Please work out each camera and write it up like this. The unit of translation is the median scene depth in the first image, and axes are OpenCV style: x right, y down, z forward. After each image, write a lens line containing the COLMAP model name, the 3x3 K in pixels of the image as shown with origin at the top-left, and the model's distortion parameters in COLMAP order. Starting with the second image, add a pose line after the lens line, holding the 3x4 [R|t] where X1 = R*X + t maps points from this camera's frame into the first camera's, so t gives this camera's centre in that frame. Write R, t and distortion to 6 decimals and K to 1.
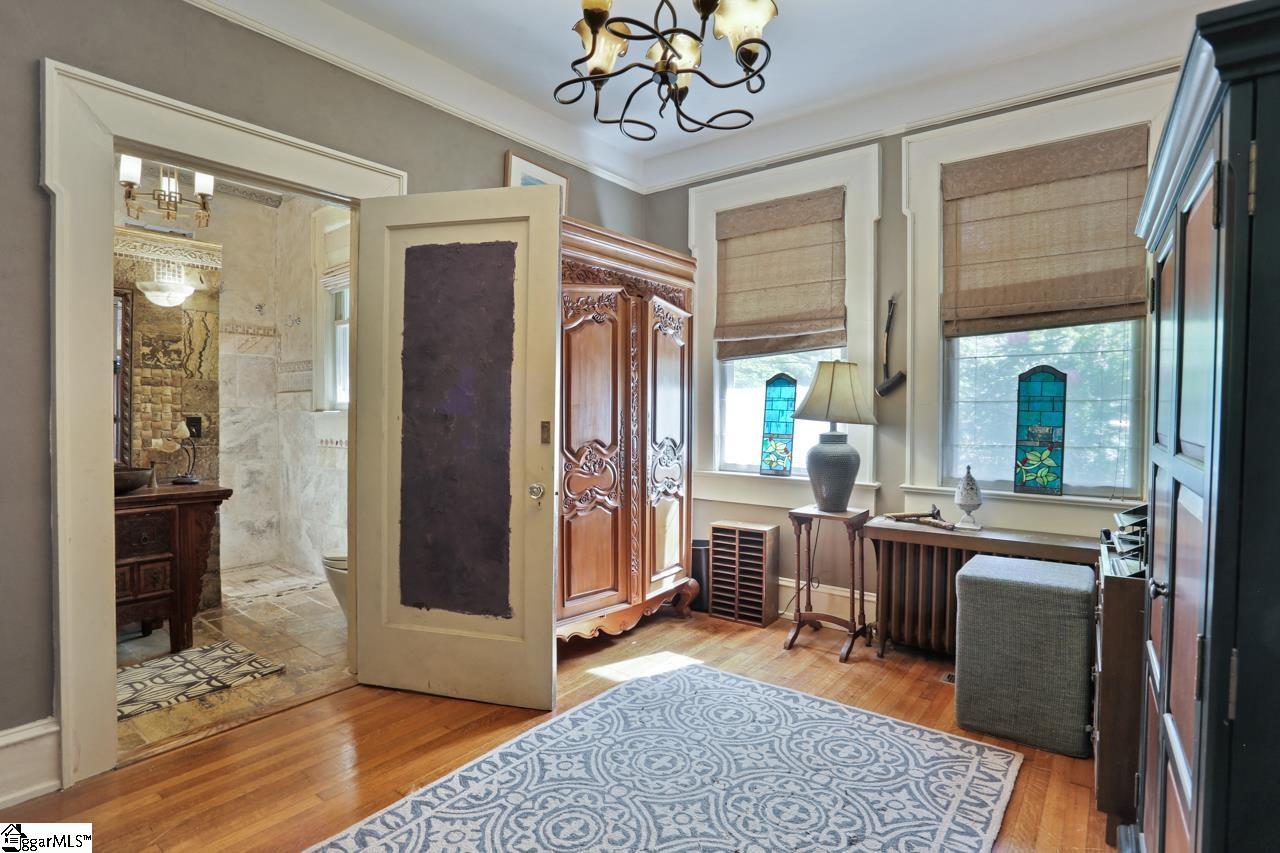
lens RADIAL K [[640.6, 0, 632.9], [0, 640.6, 422.1], [0, 0, 1]] dist [-0.064587, 0.020526]
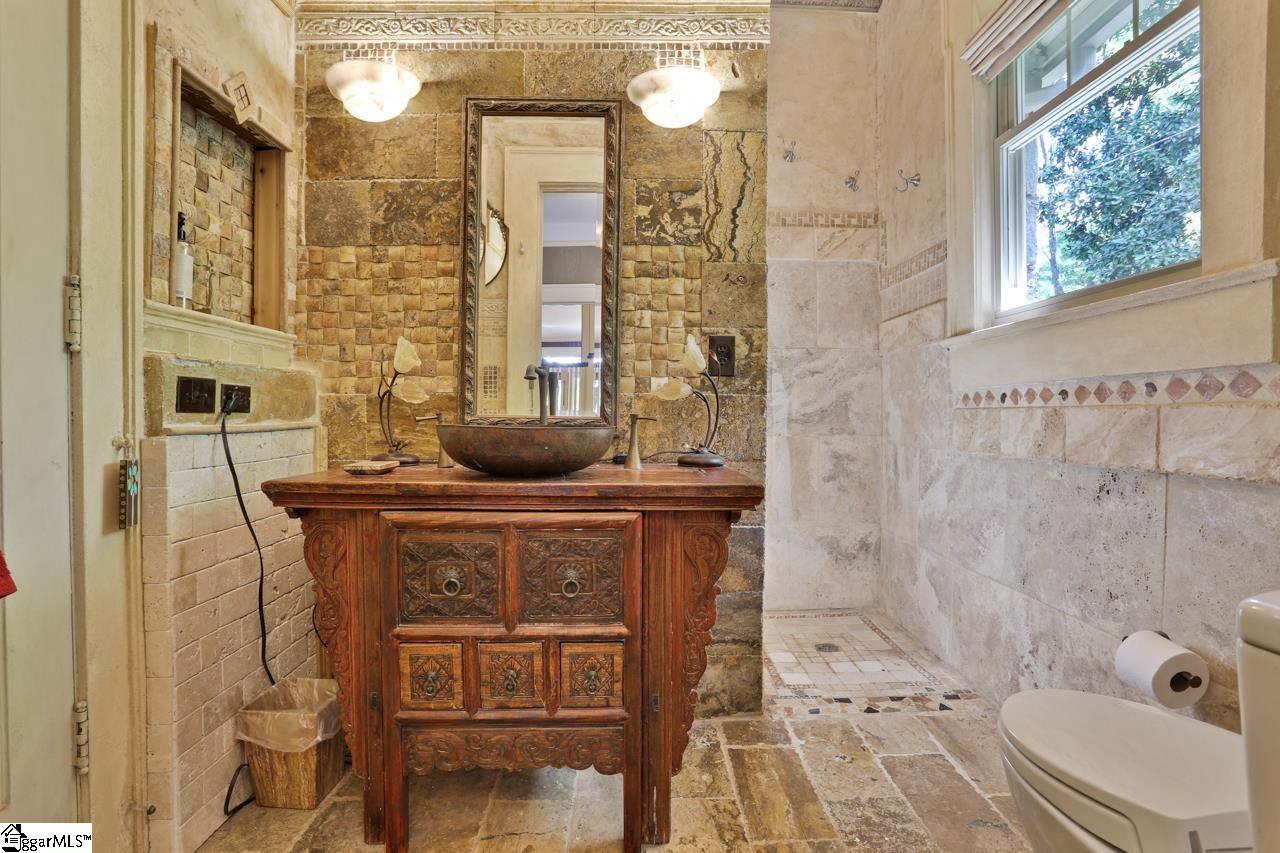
lens RADIAL K [[640.6, 0, 630.0], [0, 640.6, 424.0], [0, 0, 1]] dist [-0.064587, 0.020526]
pose [[0.625794, 0.015132, -0.779841, -0.335474], [-0.009960, 0.999885, 0.011409, 0.057396], [0.779925, 0.000627, 0.625873, 0.602039]]
